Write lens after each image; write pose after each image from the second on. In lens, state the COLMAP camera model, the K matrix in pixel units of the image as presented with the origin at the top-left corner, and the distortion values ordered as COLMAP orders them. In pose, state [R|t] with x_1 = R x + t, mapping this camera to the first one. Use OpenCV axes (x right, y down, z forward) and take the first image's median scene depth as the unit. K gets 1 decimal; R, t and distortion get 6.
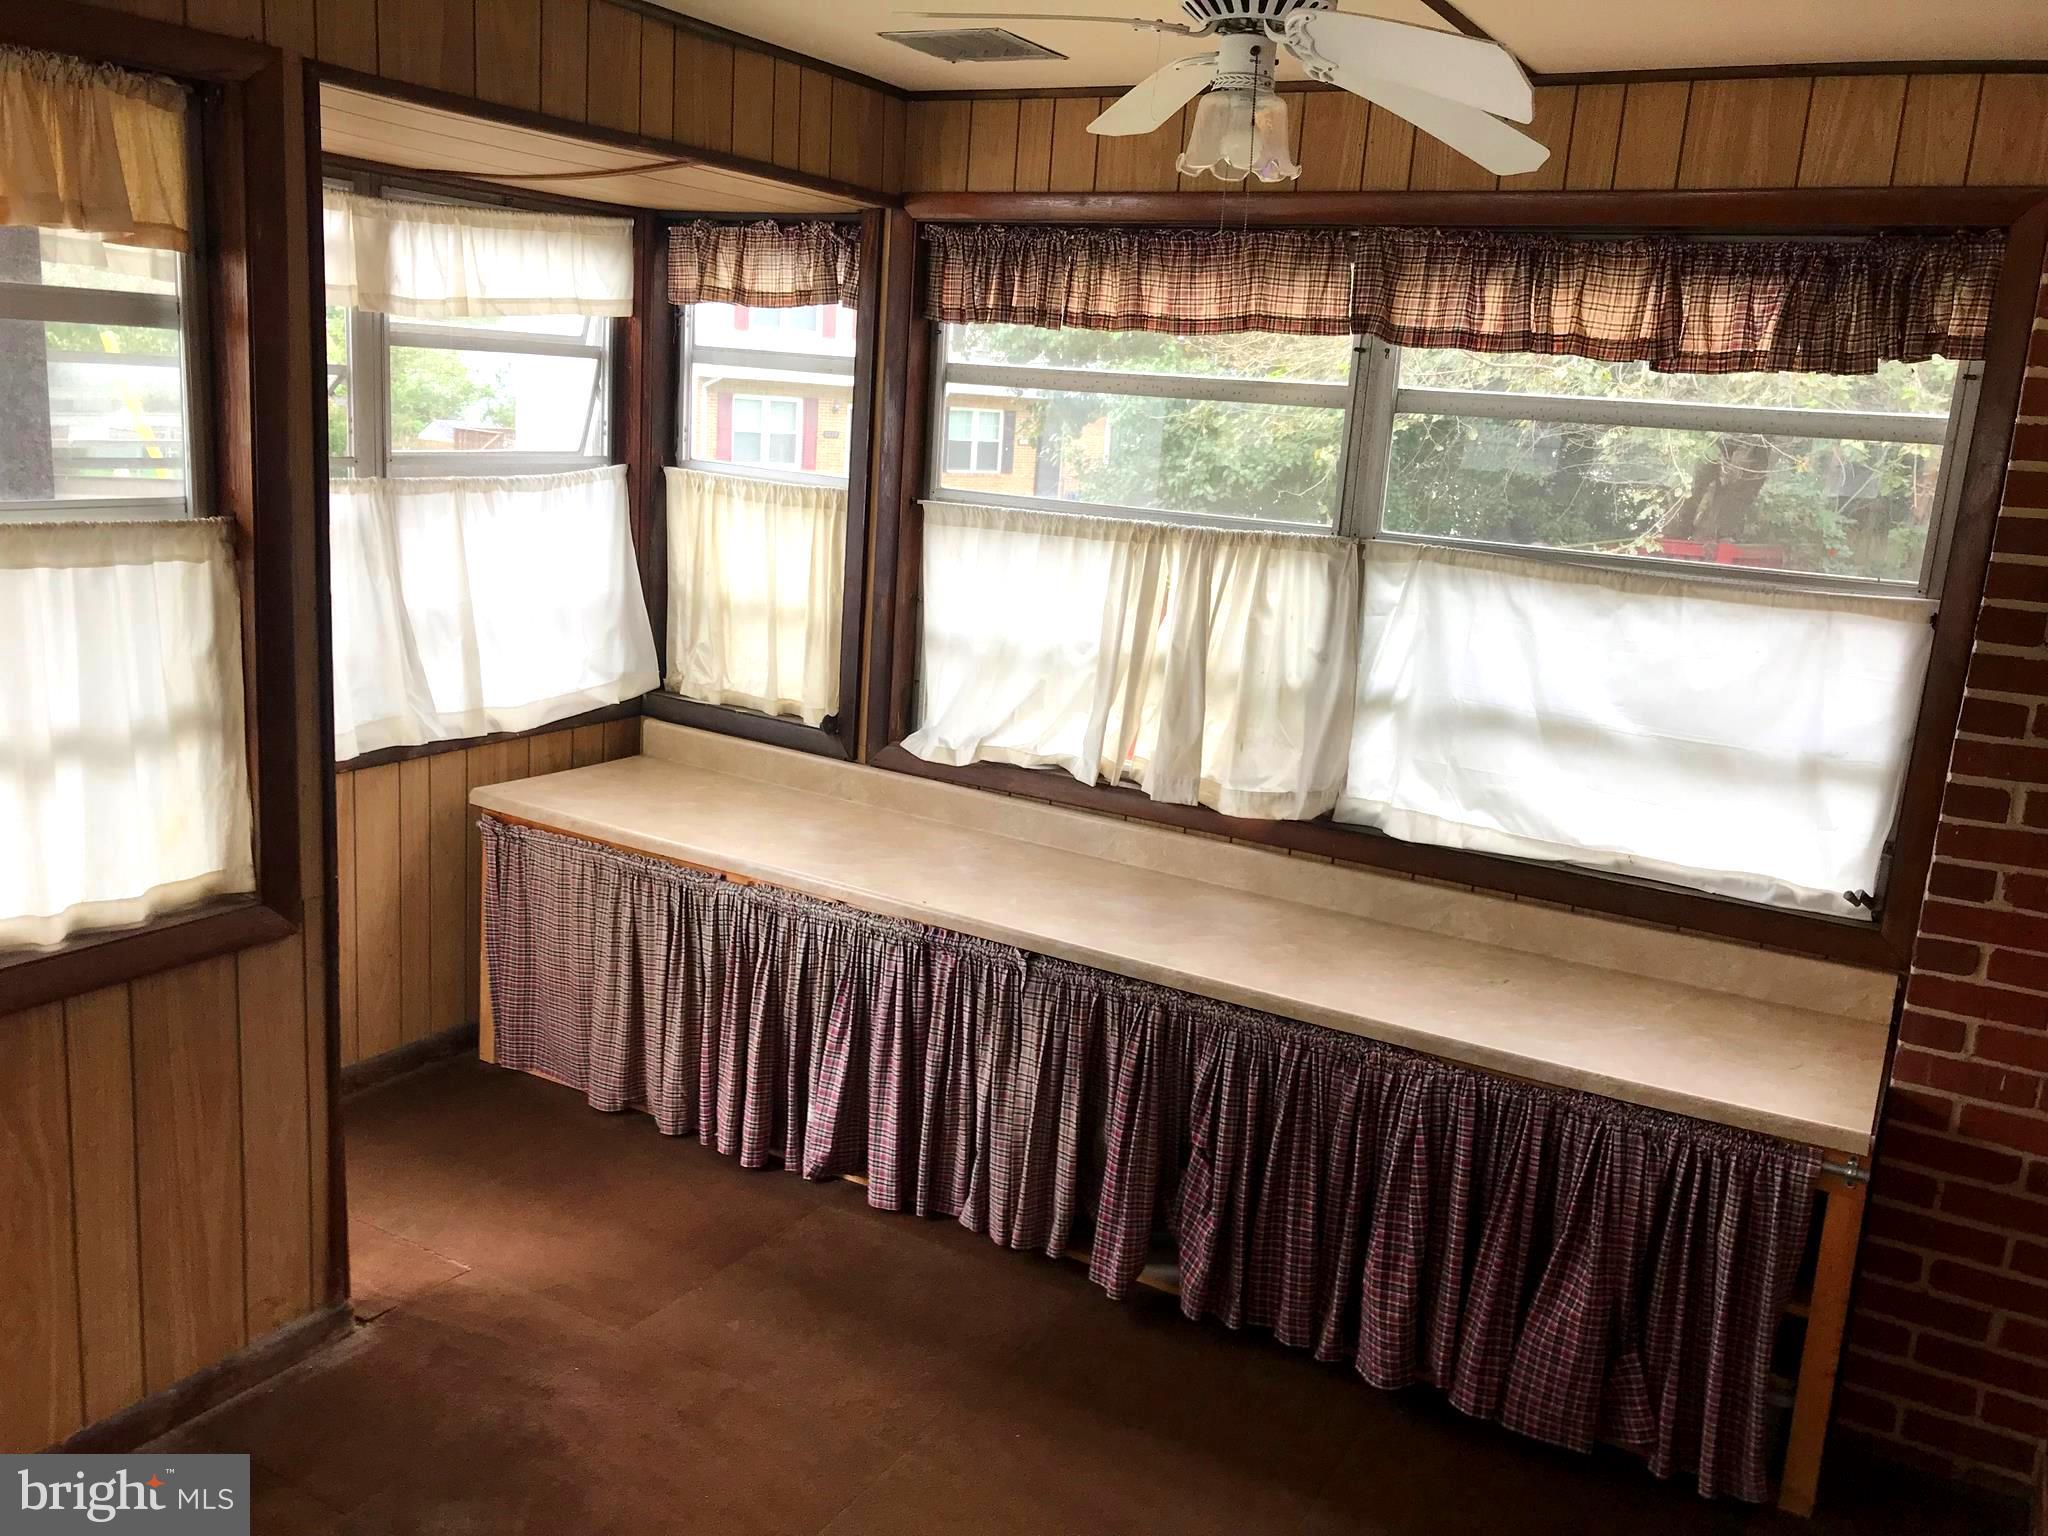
lens RADIAL K [[1667.3, 0, 1009.4], [0, 1667.3, 768.7], [0, 0, 1]] dist [0.064197, -0.095777]
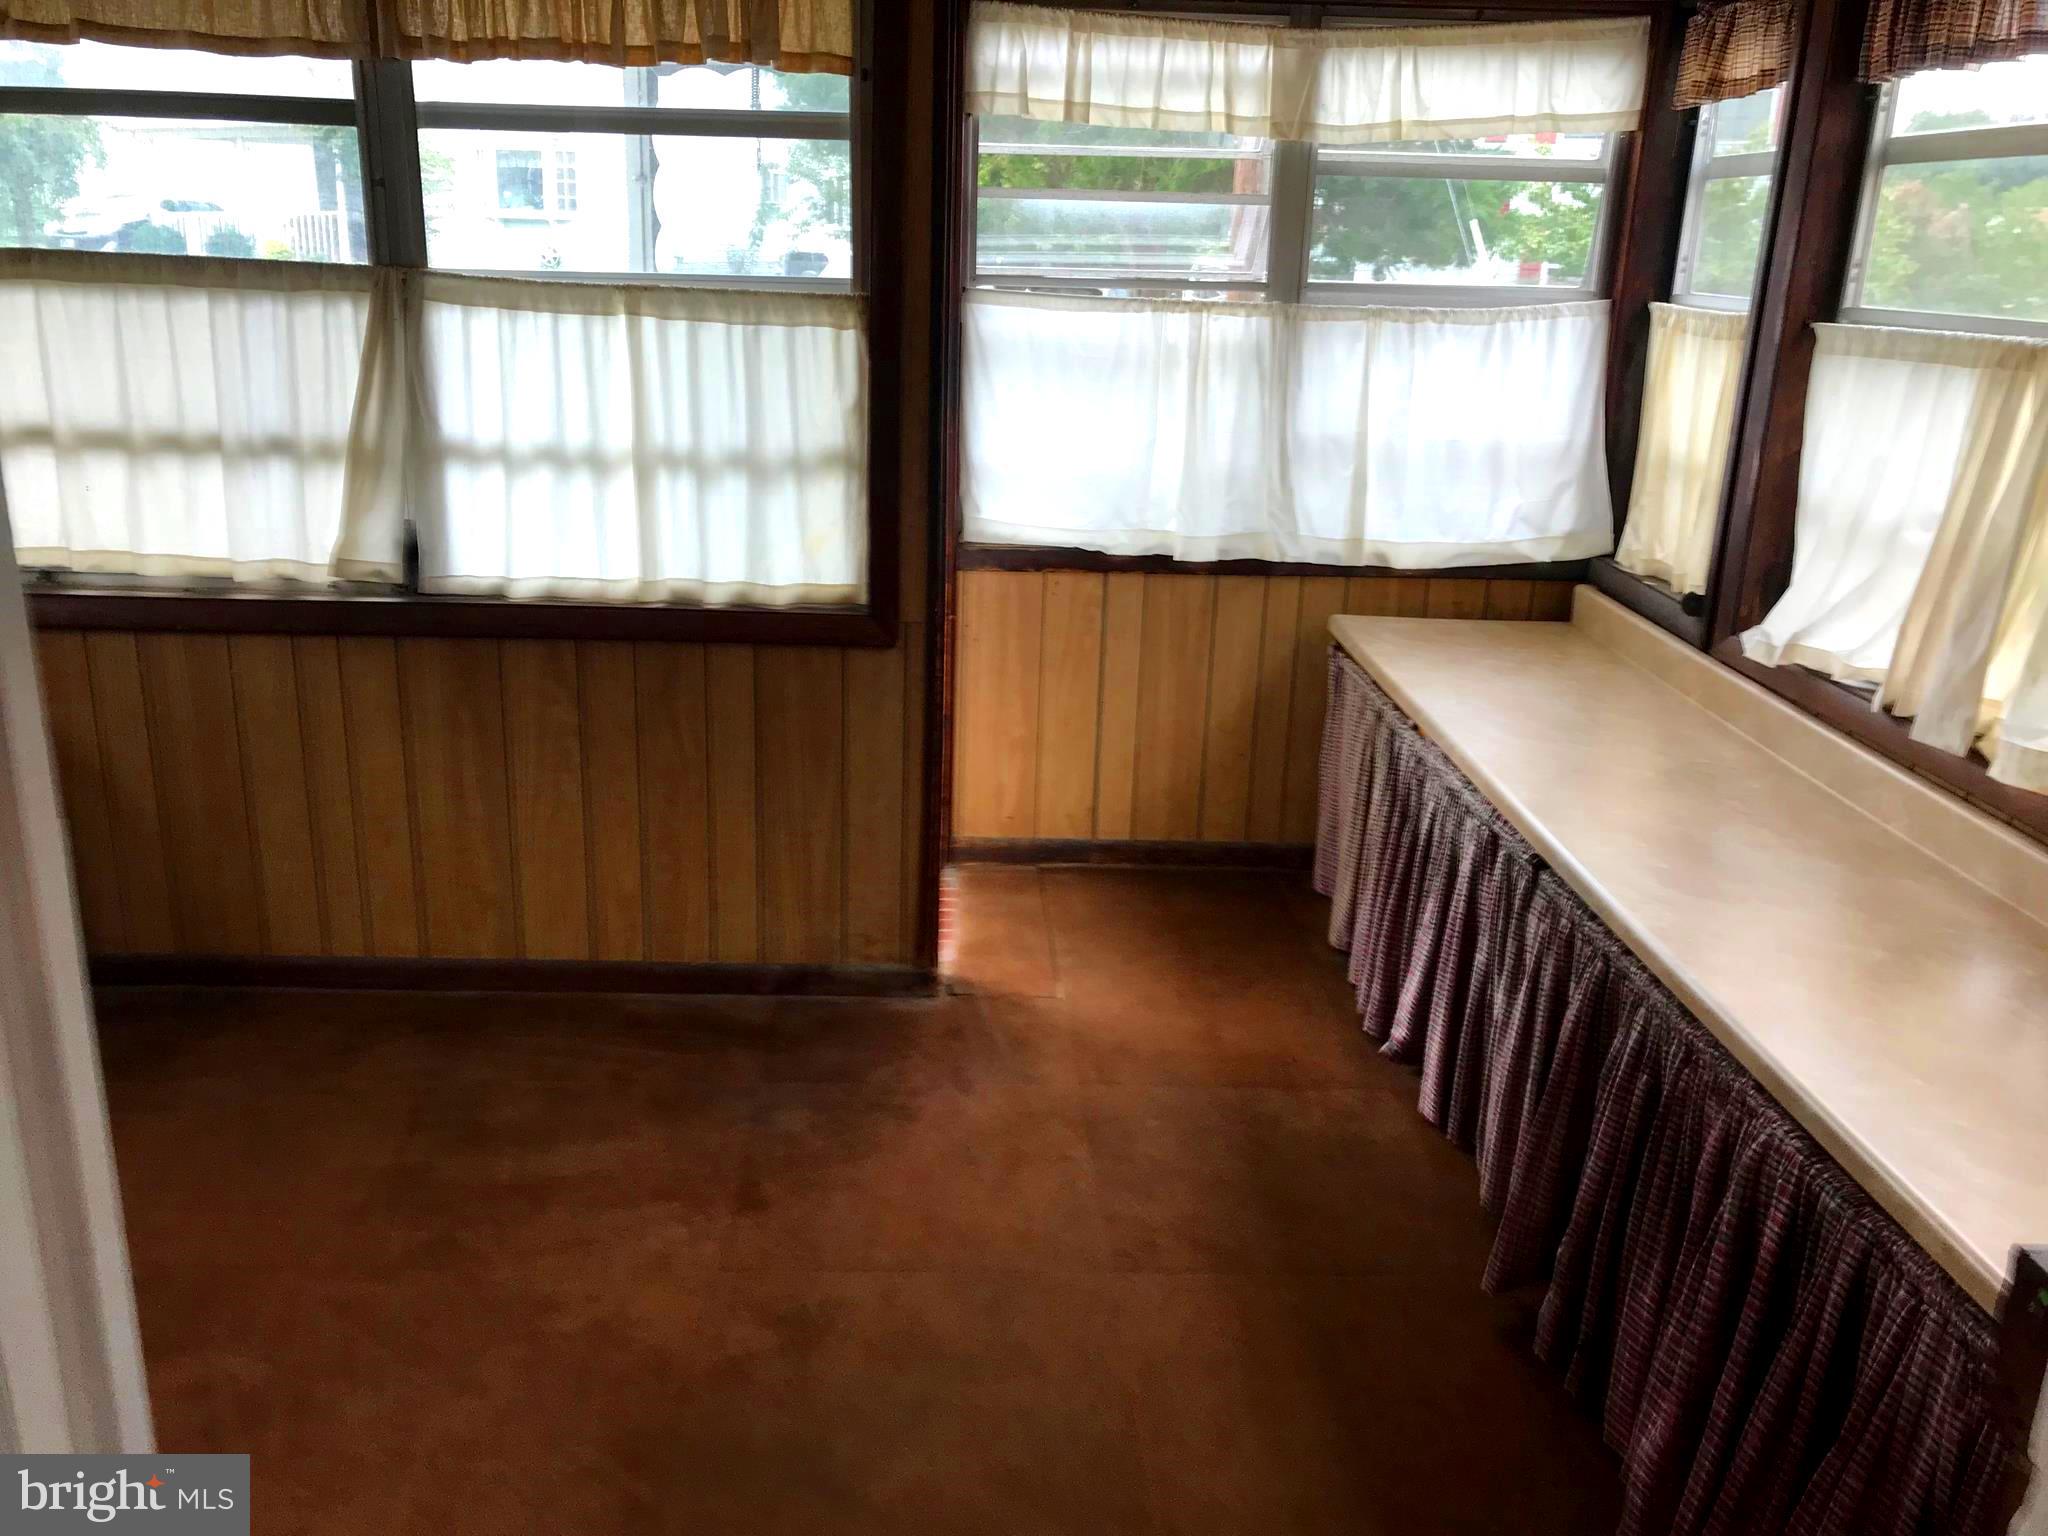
lens RADIAL K [[1667.3, 0, 1009.4], [0, 1667.3, 768.7], [0, 0, 1]] dist [0.064197, -0.095777]
pose [[0.530504, 0.207935, -0.821784, 0.475004], [-0.183789, 0.974602, 0.127957, 0.010337], [0.827518, 0.083154, 0.555247, 0.296946]]
